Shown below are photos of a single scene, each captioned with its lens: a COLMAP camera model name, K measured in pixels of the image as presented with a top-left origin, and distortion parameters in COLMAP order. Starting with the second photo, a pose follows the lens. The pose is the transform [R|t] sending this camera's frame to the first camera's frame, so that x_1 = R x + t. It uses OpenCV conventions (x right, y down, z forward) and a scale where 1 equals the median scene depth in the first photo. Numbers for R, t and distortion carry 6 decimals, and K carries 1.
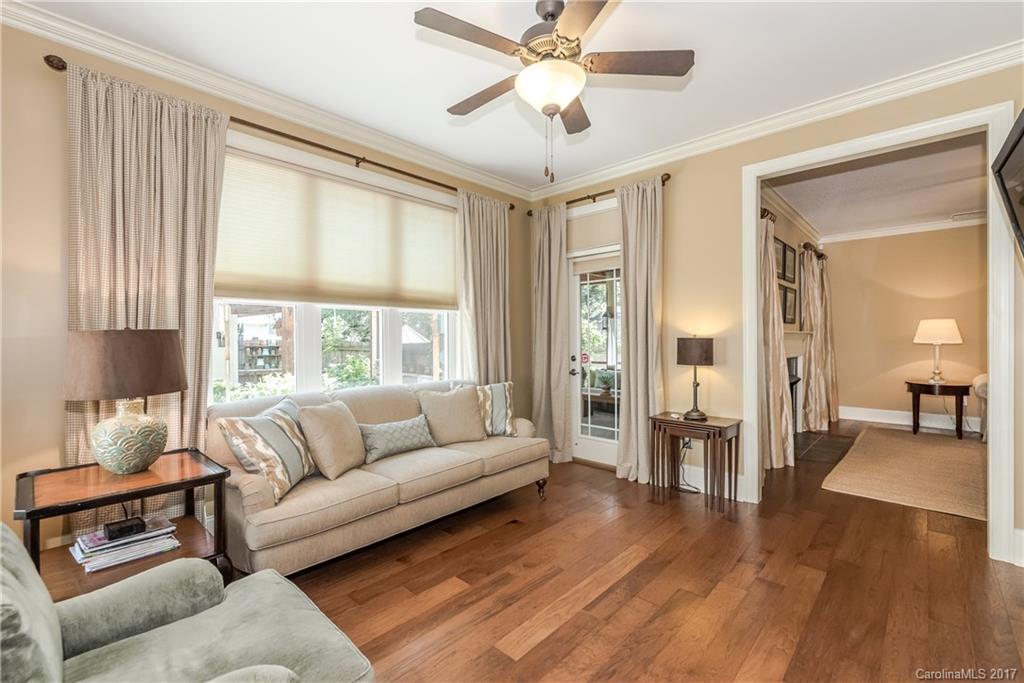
lens RADIAL K [[440.6, 0, 512.0], [0, 440.6, 341.5], [0, 0, 1]] dist [-0.000880, -0.000159]
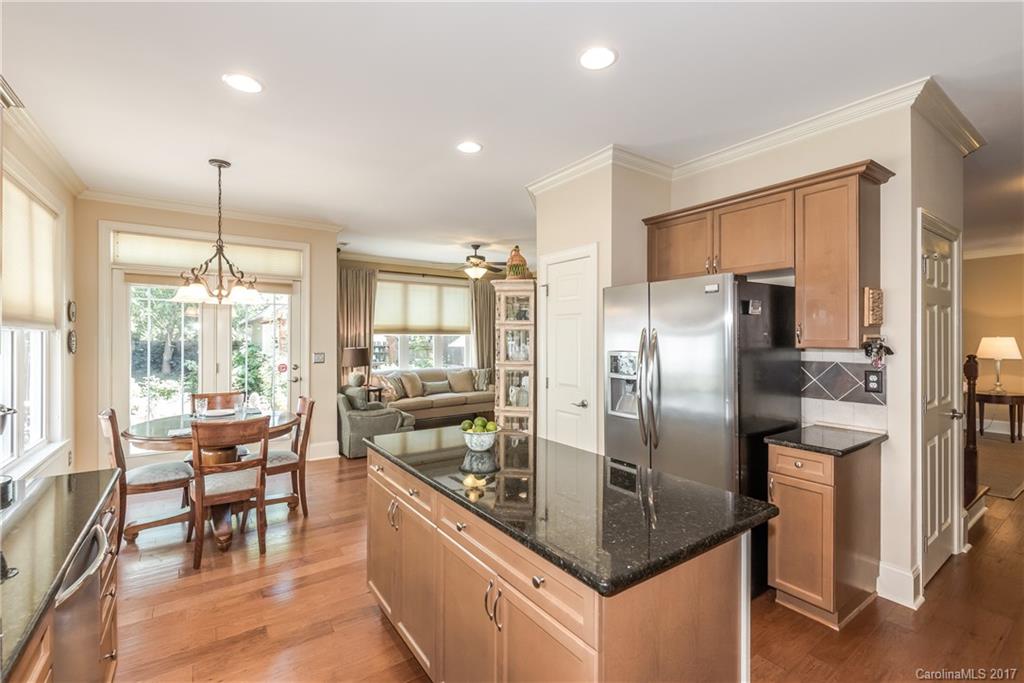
lens RADIAL K [[446.0, 0, 511.3], [0, 446.0, 336.8], [0, 0, 1]] dist [-0.000253, -0.000284]
pose [[0.979977, 0.009067, -0.198904, 0.626275], [-0.010400, 0.999930, -0.005658, -0.062892], [0.198839, 0.007613, 0.980003, -1.337257]]
